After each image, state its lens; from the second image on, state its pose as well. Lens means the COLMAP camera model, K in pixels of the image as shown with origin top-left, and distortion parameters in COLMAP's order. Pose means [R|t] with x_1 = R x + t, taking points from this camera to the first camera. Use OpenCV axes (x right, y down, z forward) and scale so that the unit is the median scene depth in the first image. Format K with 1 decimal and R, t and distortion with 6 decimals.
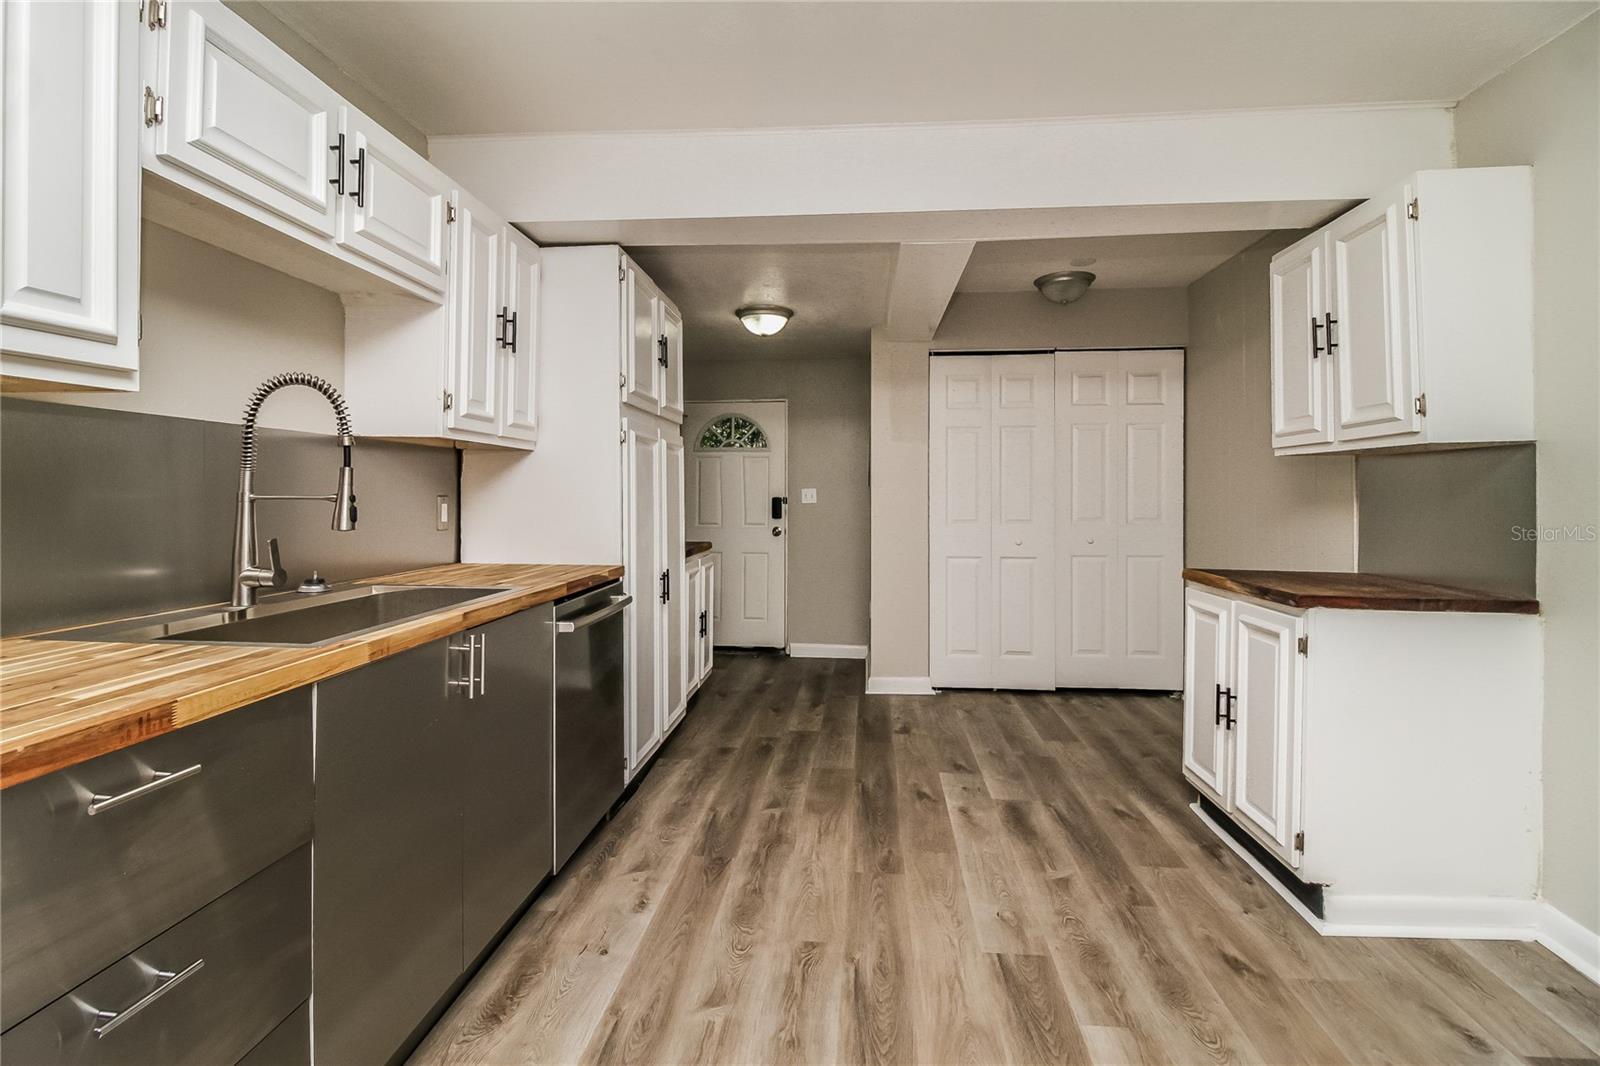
lens RADIAL K [[721.9, 0, 781.7], [0, 721.9, 480.1], [0, 0, 1]] dist [0.003609, -0.003603]
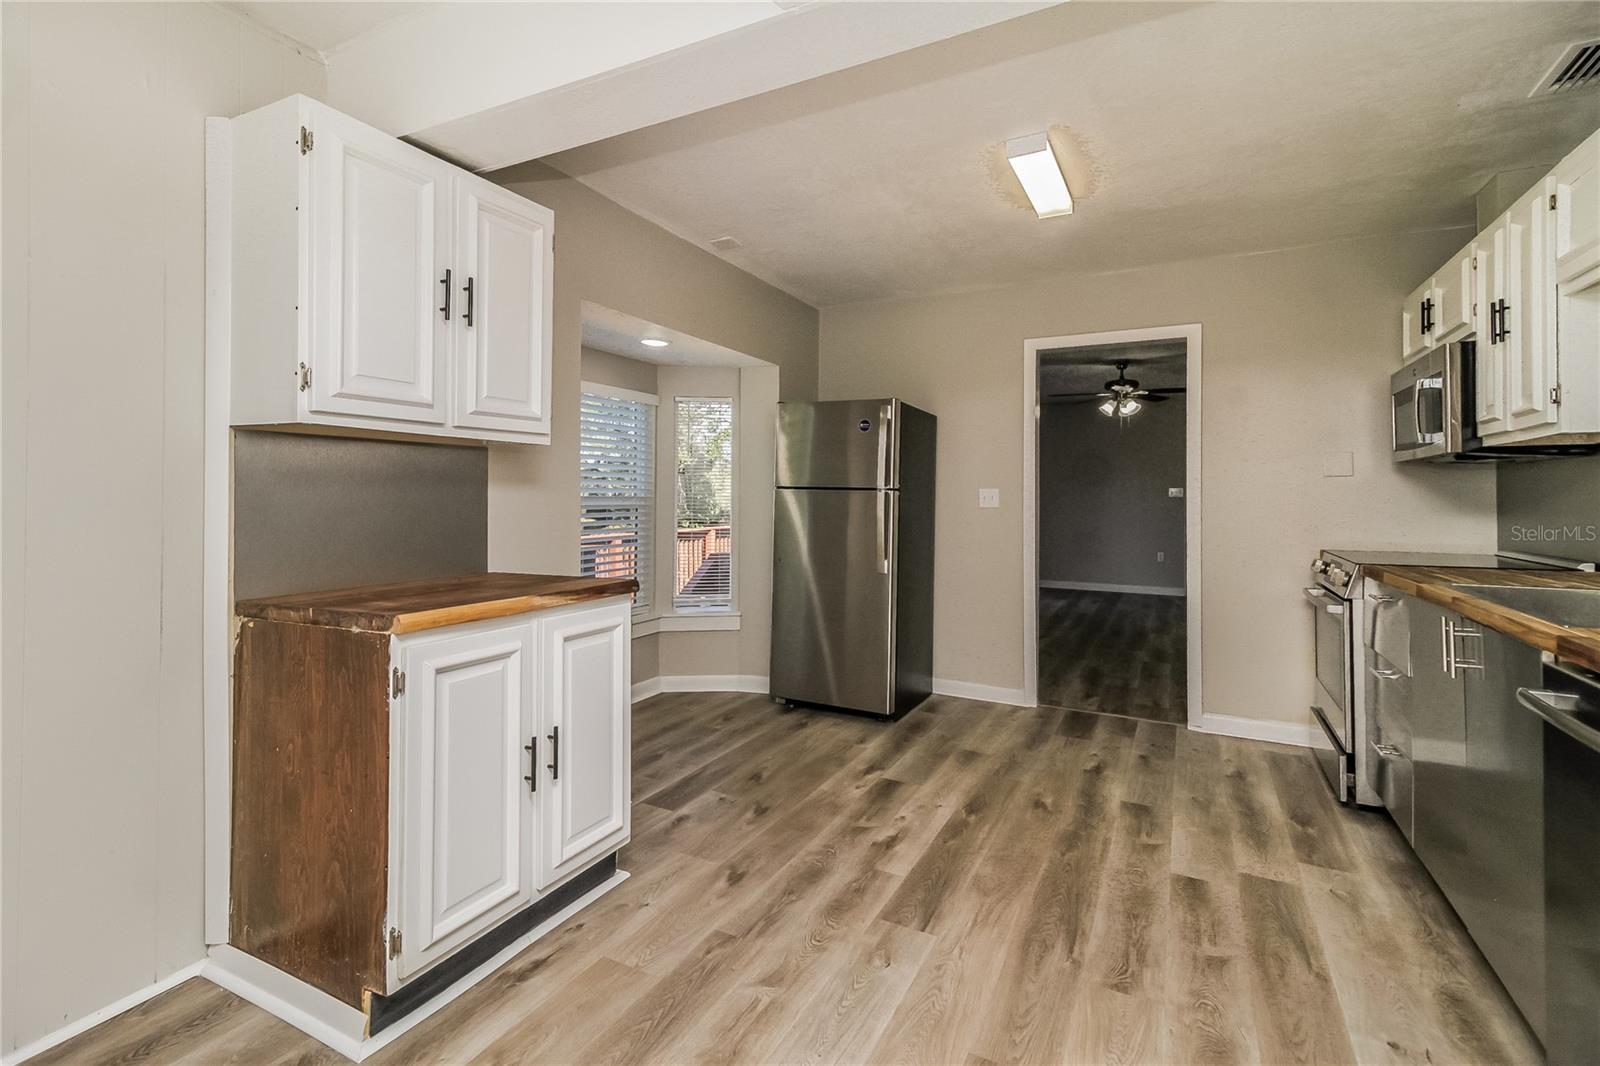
lens RADIAL K [[721.9, 0, 799.9], [0, 721.9, 495.4], [0, 0, 1]] dist [0.003609, -0.003603]
pose [[-0.933156, -0.003088, 0.359458, 0.091454], [-0.009785, 0.999811, -0.016812, 0.047848], [-0.359338, -0.019206, -0.933010, 2.011433]]
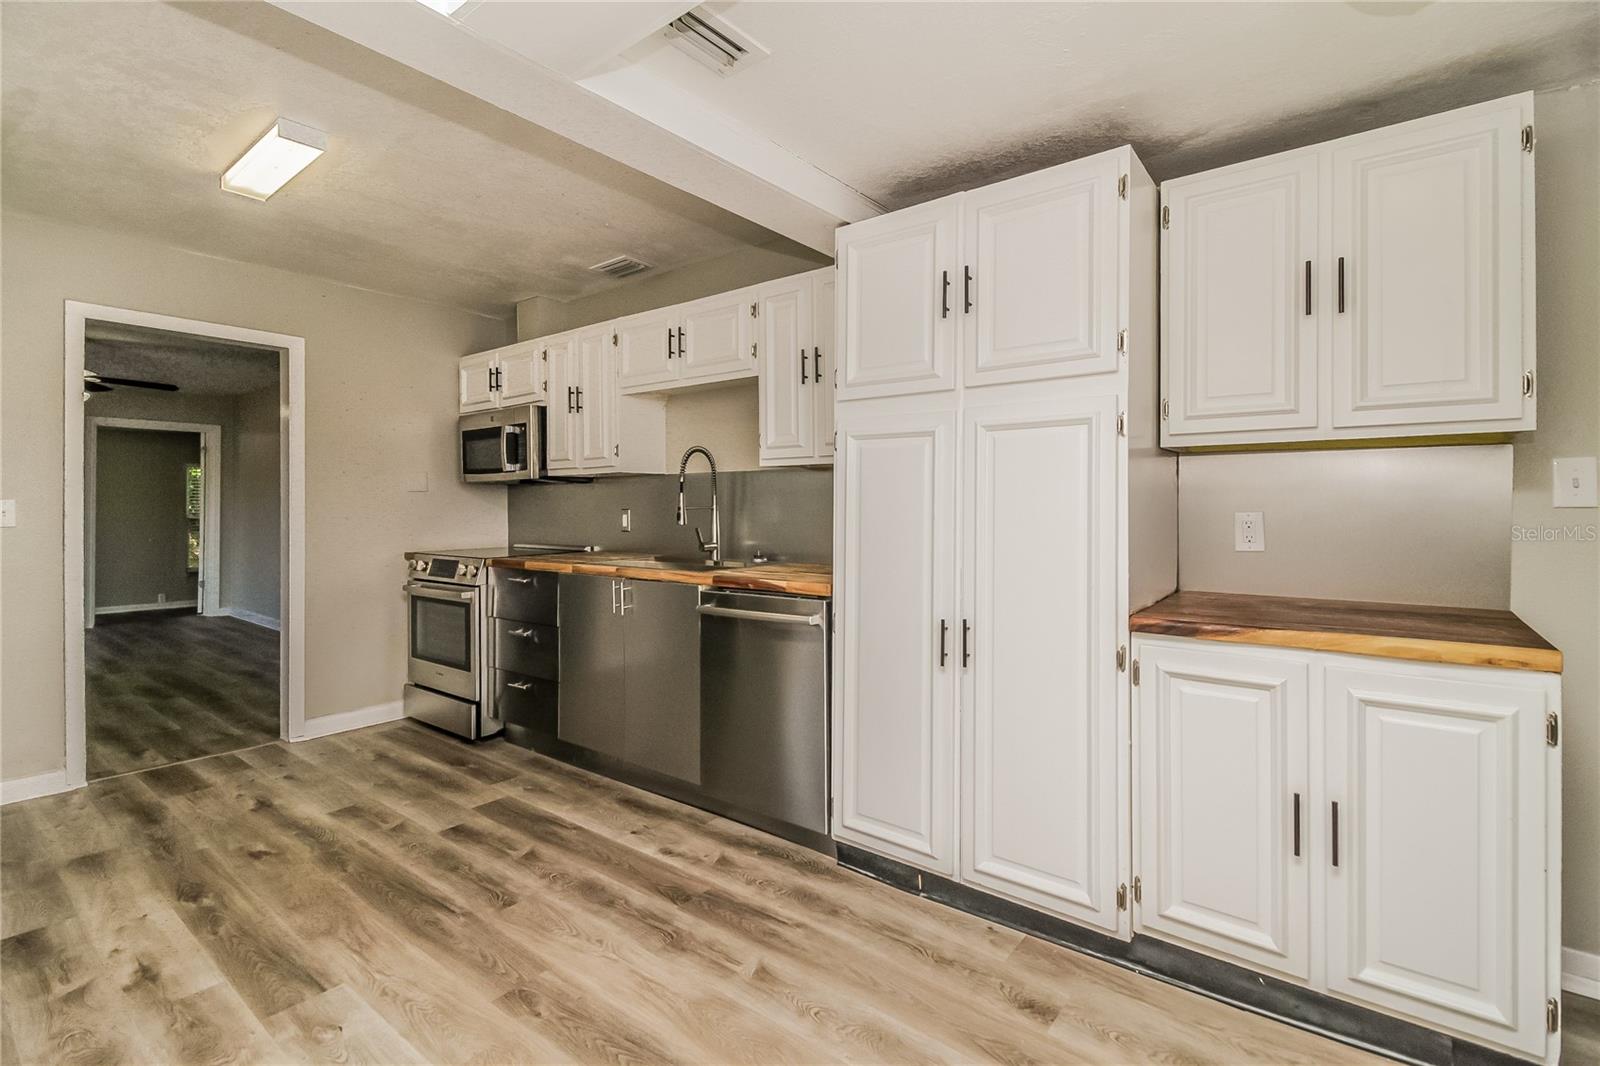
lens RADIAL K [[721.9, 0, 815.3], [0, 721.9, 504.8], [0, 0, 1]] dist [0.003609, -0.003603]
pose [[-0.500911, -0.001117, -0.865498, 0.783345], [0.015514, 0.999827, -0.010269, 0.039634], [0.865360, -0.018572, -0.500807, 2.005838]]
